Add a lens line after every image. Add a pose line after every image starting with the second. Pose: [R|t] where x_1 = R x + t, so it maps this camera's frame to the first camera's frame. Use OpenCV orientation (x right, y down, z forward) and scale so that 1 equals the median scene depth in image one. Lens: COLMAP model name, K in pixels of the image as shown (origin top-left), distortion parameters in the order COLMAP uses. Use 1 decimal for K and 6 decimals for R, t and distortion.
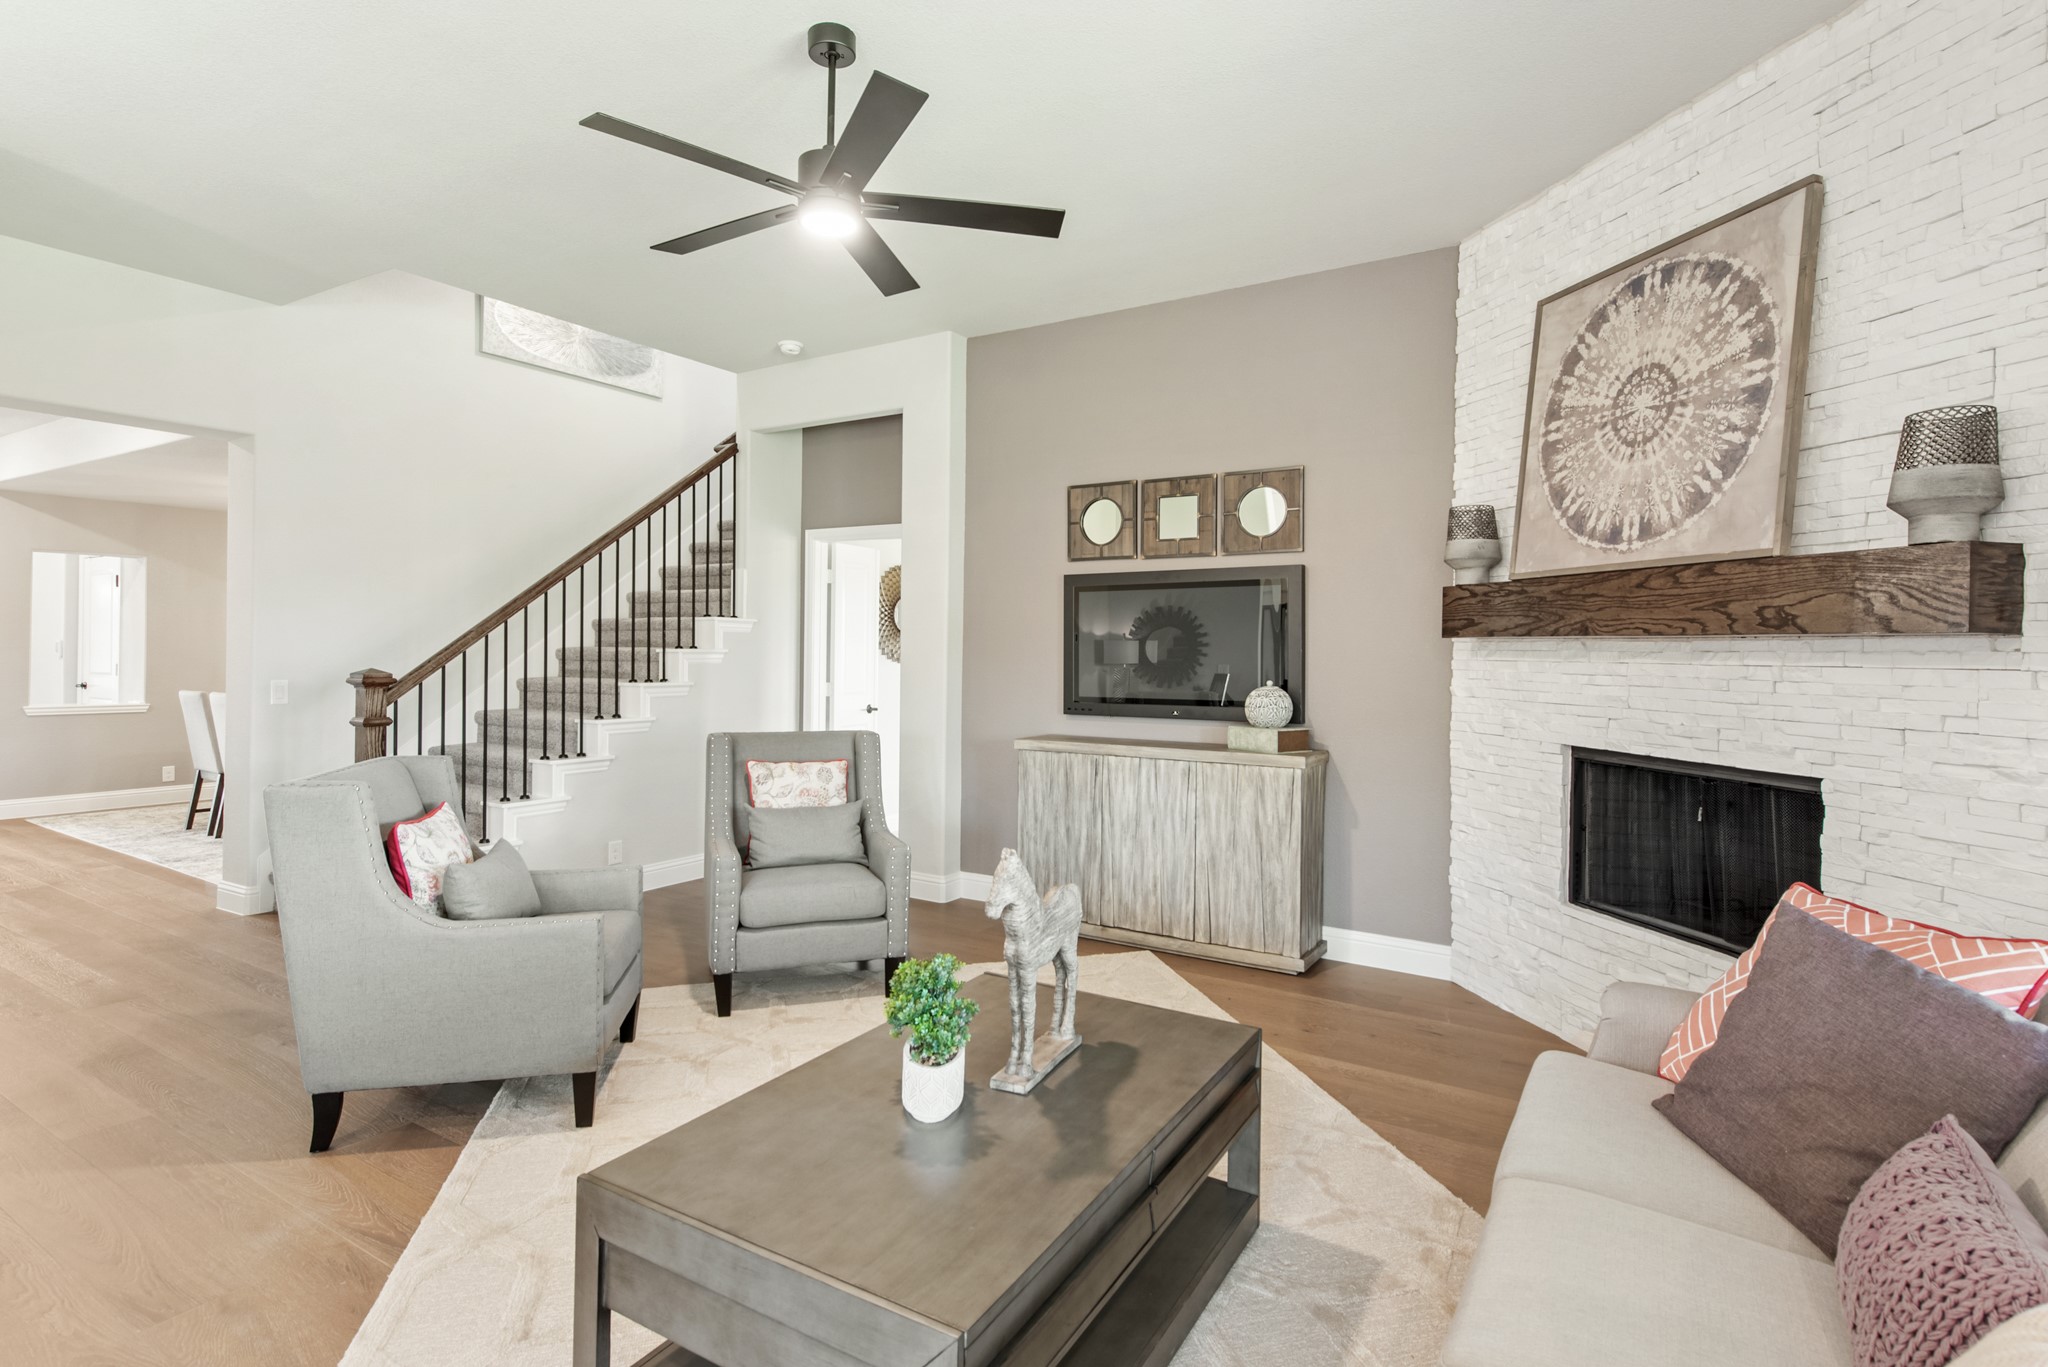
lens RADIAL K [[1021.7, 0, 1009.5], [0, 1021.7, 646.0], [0, 0, 1]] dist [0.016939, -0.006042]
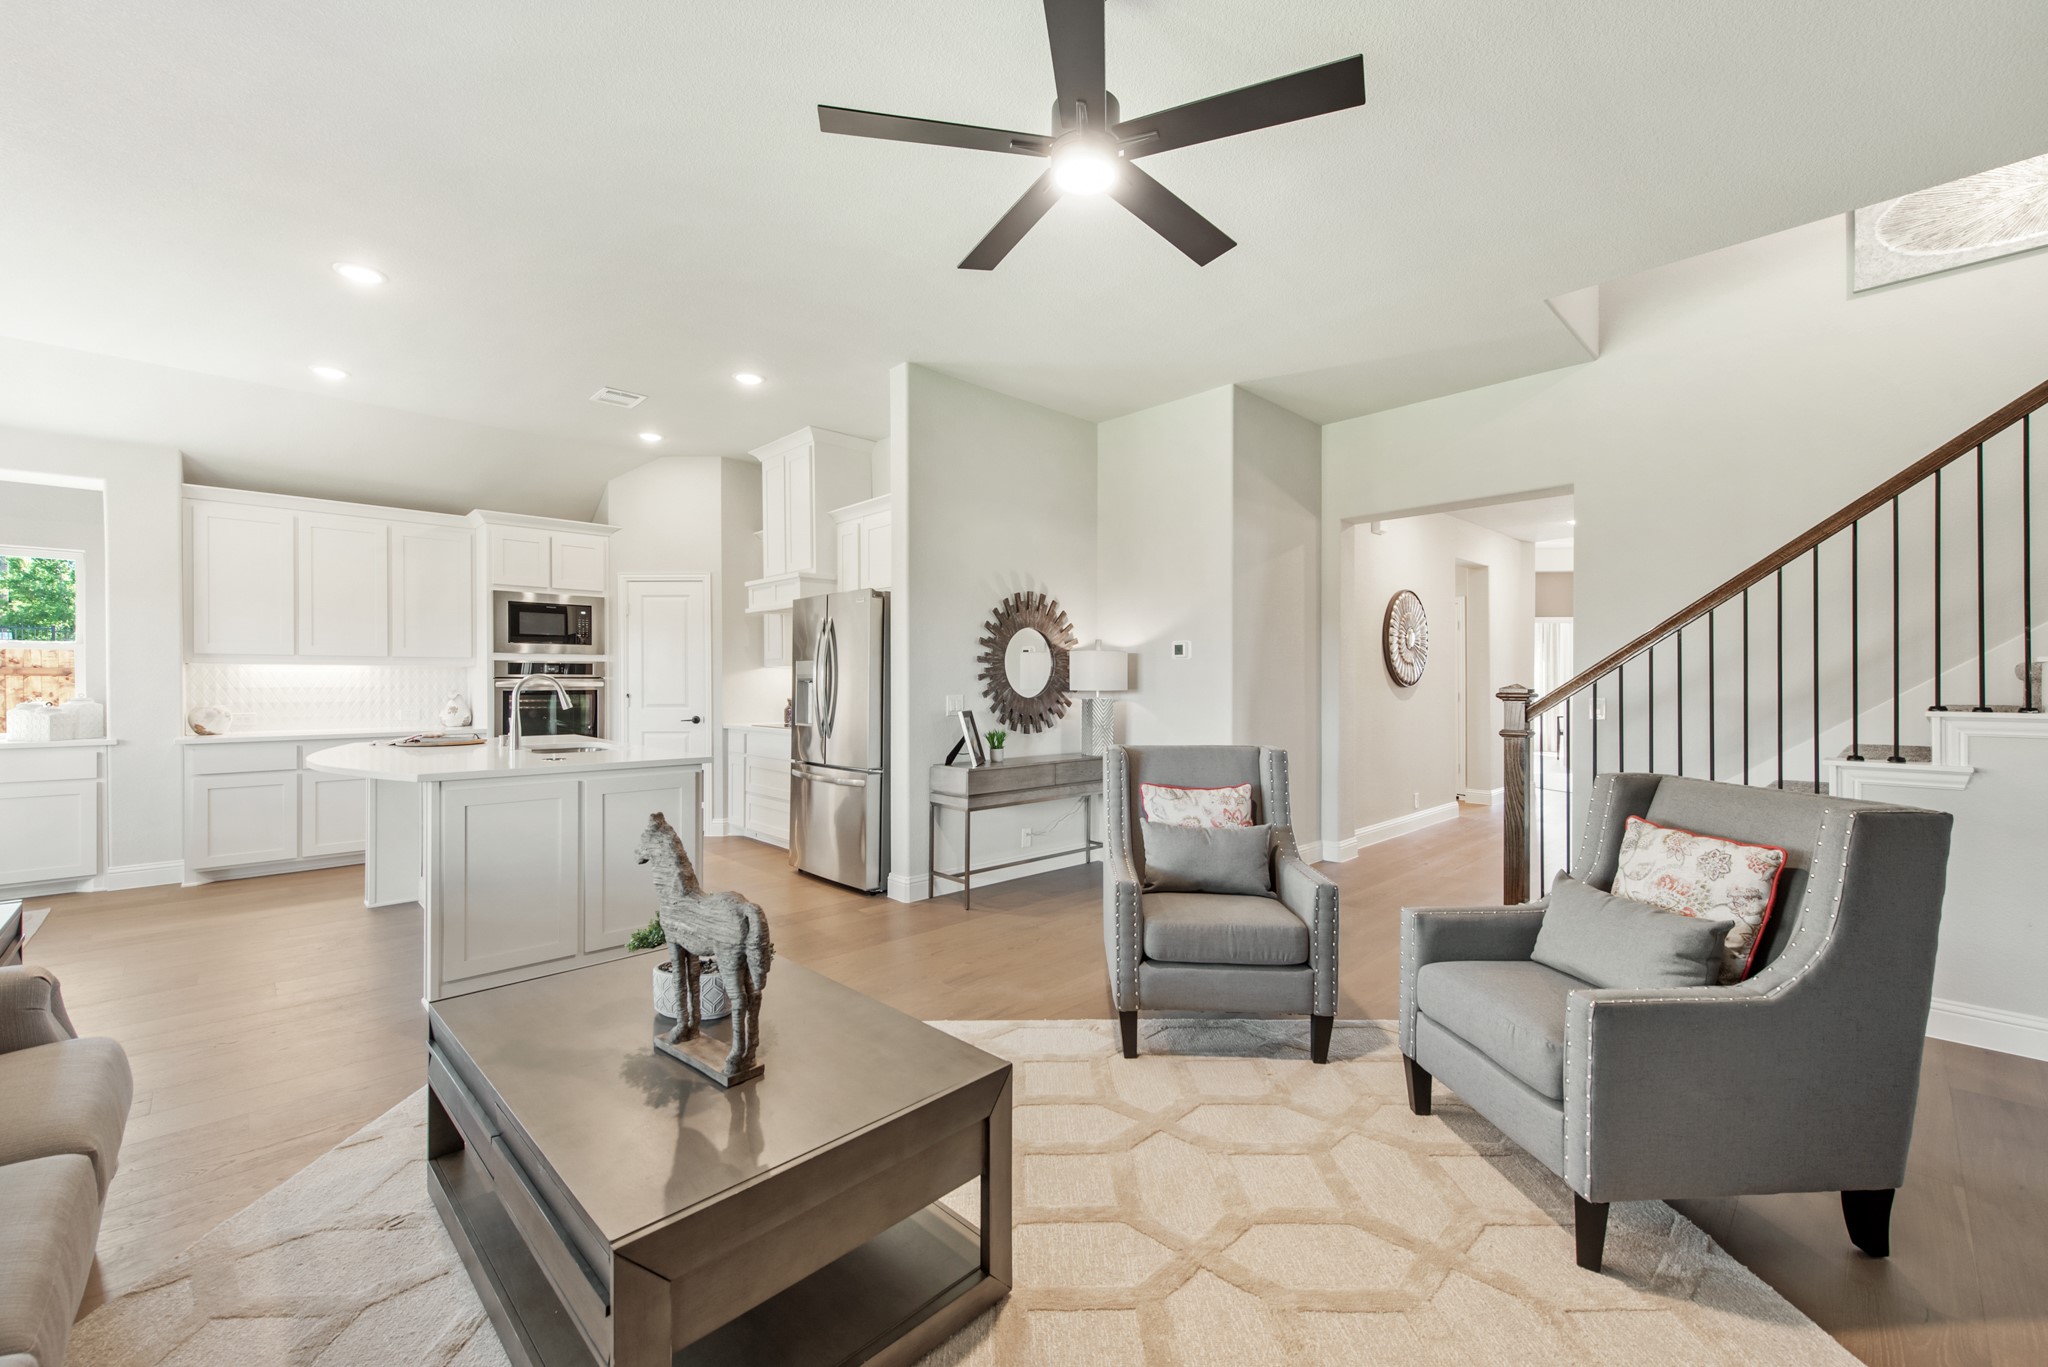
lens RADIAL K [[831.7, 0, 1031.1], [0, 831.7, 686.2], [0, 0, 1]] dist [0.013274, -0.002356]
pose [[-0.248224, -0.005646, -0.968686, 0.425619], [0.000351, 0.999982, -0.005918, 0.035822], [0.968703, -0.001809, -0.248217, 0.876680]]
